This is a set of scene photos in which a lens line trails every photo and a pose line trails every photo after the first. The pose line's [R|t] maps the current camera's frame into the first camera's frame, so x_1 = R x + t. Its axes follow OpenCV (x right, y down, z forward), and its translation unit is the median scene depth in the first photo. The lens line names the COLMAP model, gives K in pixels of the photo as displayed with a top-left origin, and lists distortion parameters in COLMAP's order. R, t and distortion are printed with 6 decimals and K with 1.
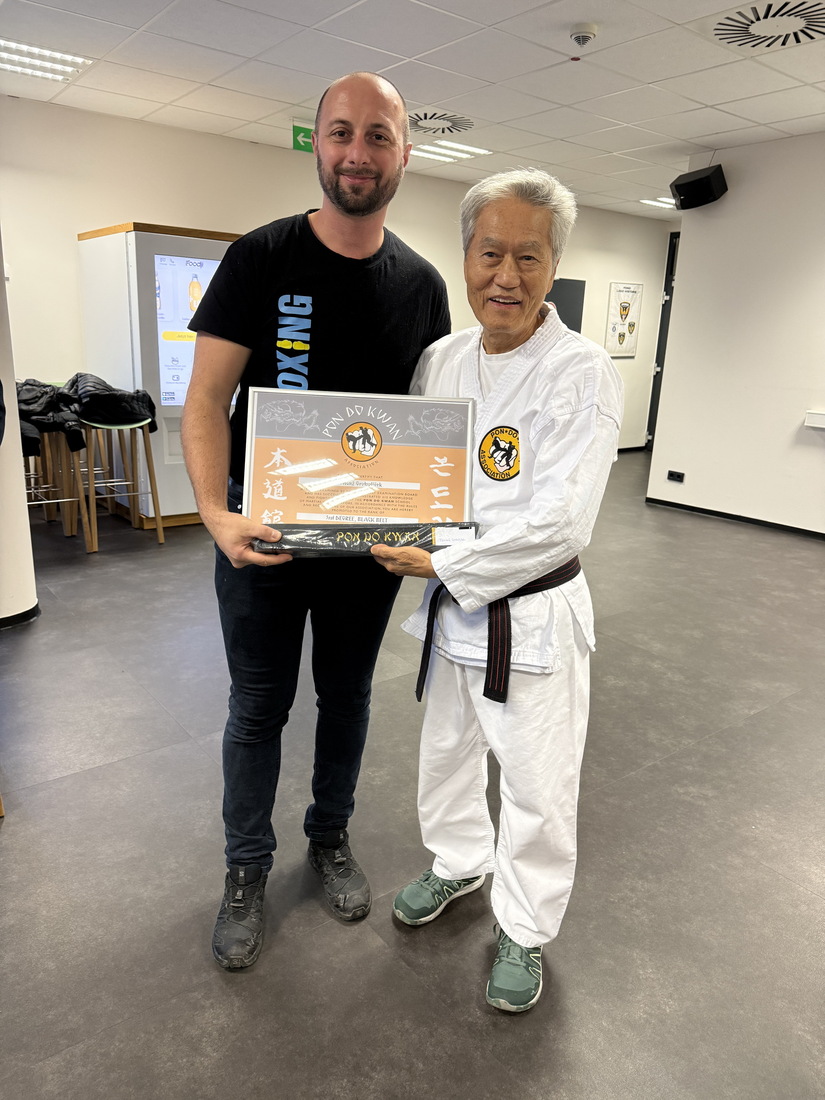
lens RADIAL K [[781.3, 0, 408.5], [0, 781.3, 546.5], [0, 0, 1]] dist [0.037852, -0.045750]
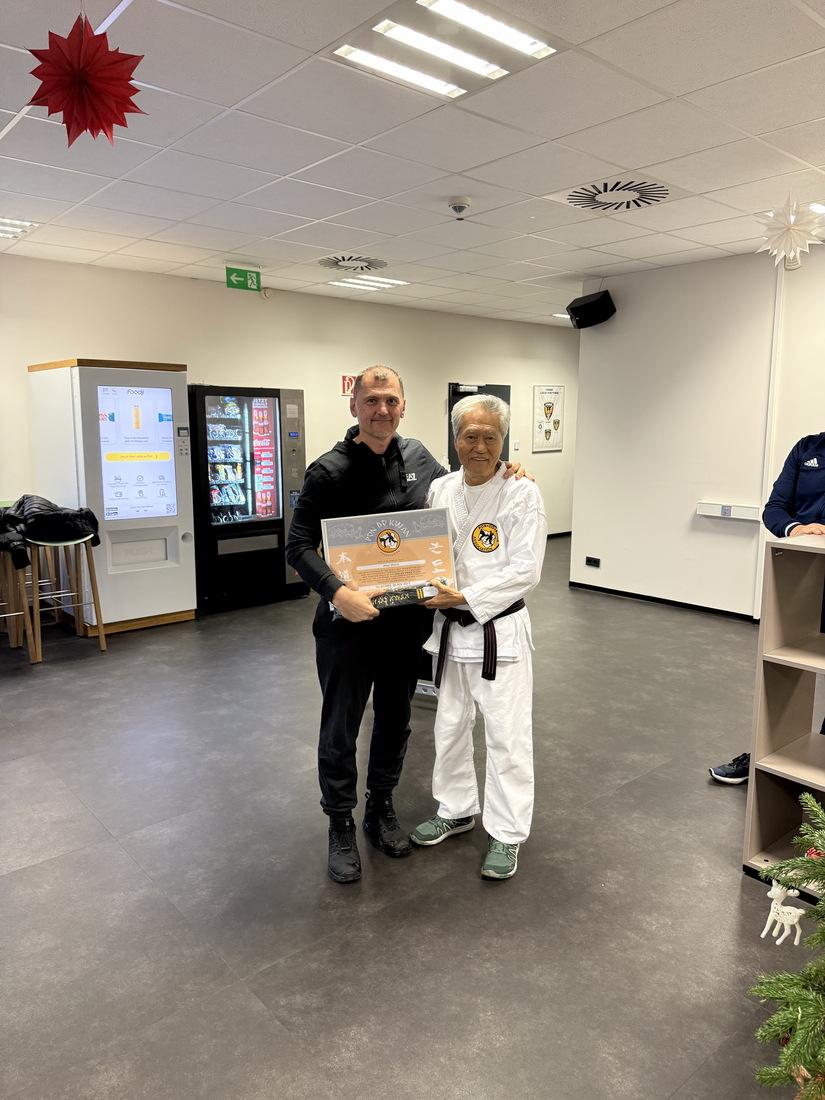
lens RADIAL K [[775.0, 0, 427.0], [0, 775.0, 543.4], [0, 0, 1]] dist [0.060091, -0.110460]
pose [[0.997364, -0.040748, 0.060043, 0.068605], [0.046993, 0.993195, -0.106566, -0.016412], [-0.055292, 0.109106, 0.992491, -0.093218]]
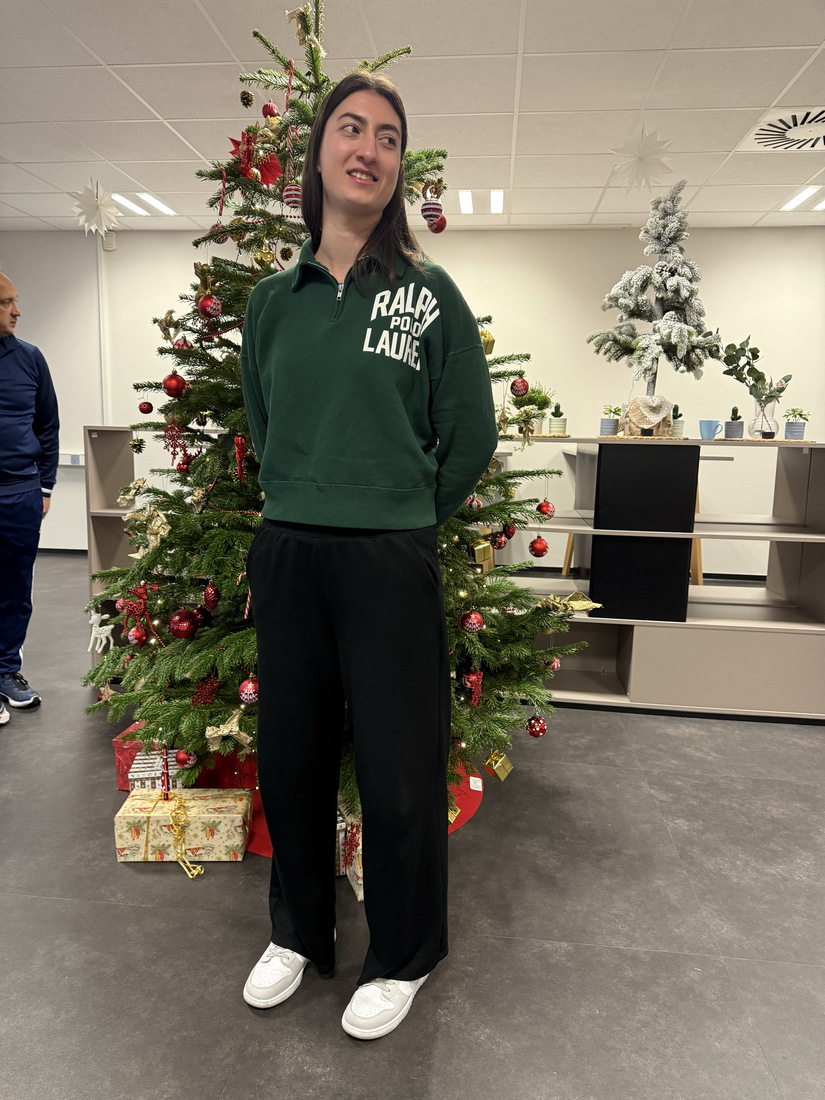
lens RADIAL K [[760.8, 0, 417.8], [0, 760.8, 553.9], [0, 0, 1]] dist [0.161941, -0.235718]
pose [[0.682634, -0.137182, 0.717768, 0.010857], [0.197997, 0.980202, -0.000967, 0.122528], [-0.703425, 0.142776, 0.696281, -0.284816]]
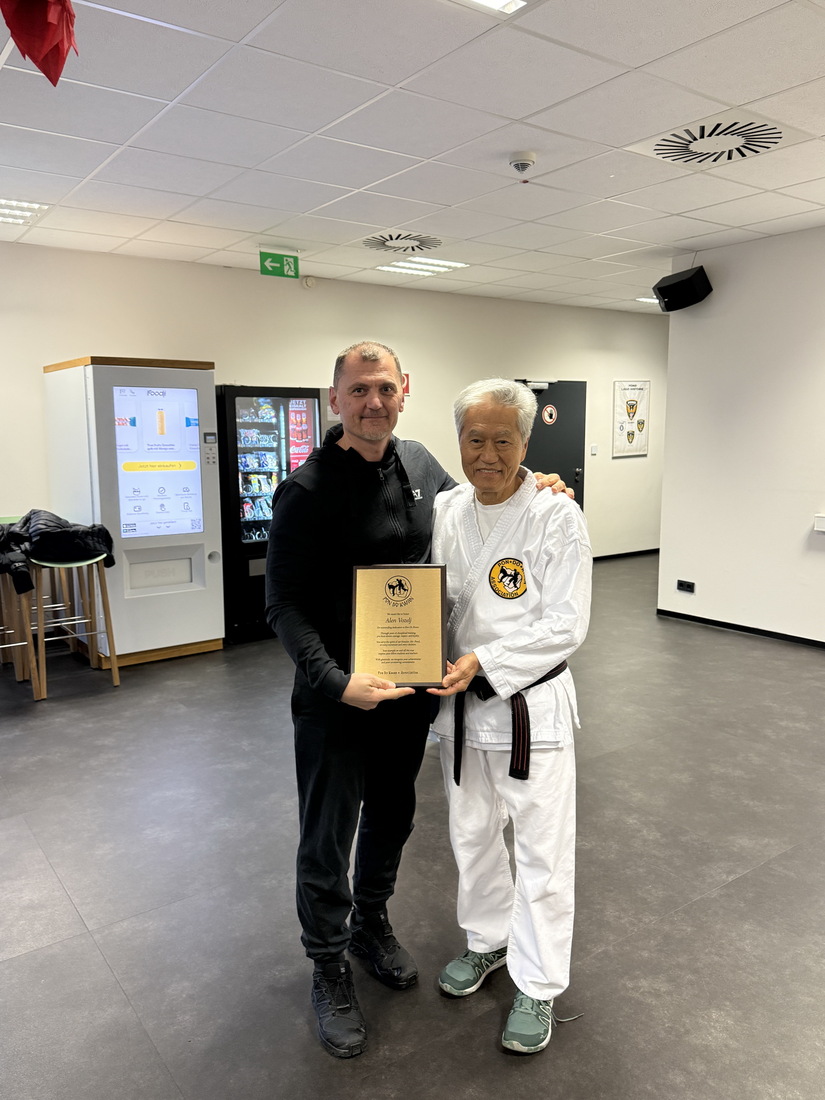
lens RADIAL K [[840.1, 0, 418.8], [0, 840.1, 542.0], [0, 0, 1]] dist [0.056218, -0.088867]
pose [[0.998775, -0.038368, -0.031259, 0.089596], [0.034018, 0.991001, -0.129460, -0.035050], [0.035945, 0.128238, 0.991092, -0.001640]]
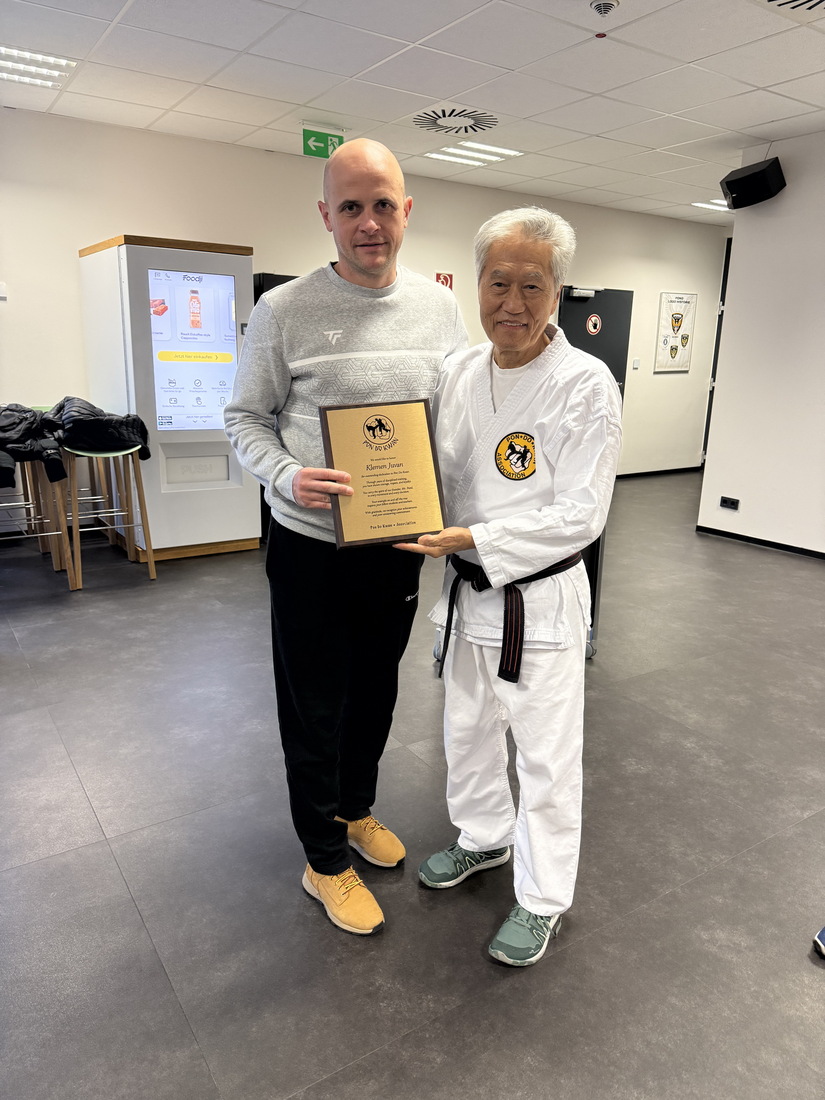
lens RADIAL K [[779.3, 0, 413.5], [0, 779.3, 547.7], [0, 0, 1]] dist [0.034327, -0.038651]
pose [[0.997432, 0.004386, -0.071485, 0.064249], [-0.005664, 0.999828, -0.017685, -0.030296], [0.071395, 0.018044, 0.997285, 0.115203]]
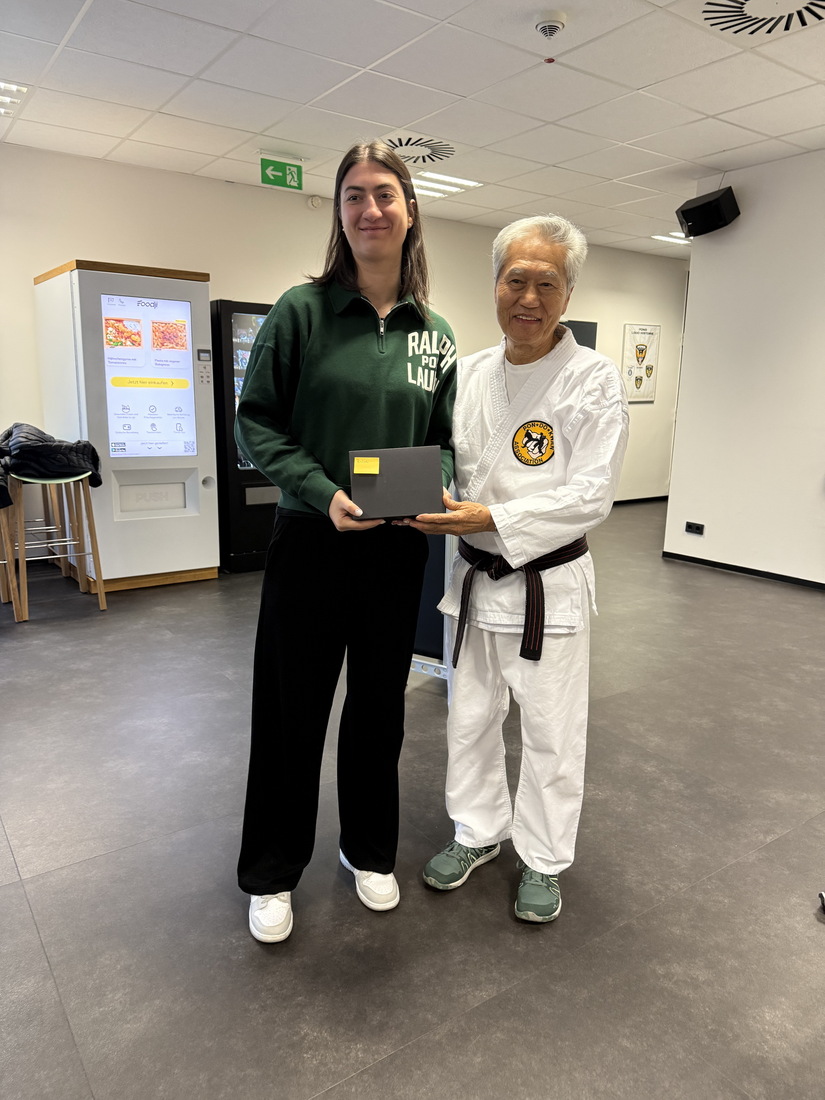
lens RADIAL K [[777.3, 0, 412.5], [0, 777.3, 550.0], [0, 0, 1]] dist [0.030792, -0.038380]
pose [[0.998887, -0.009418, -0.046226, 0.087708], [0.006508, 0.998011, -0.062705, -0.016149], [0.046725, 0.062335, 0.996961, 0.142239]]
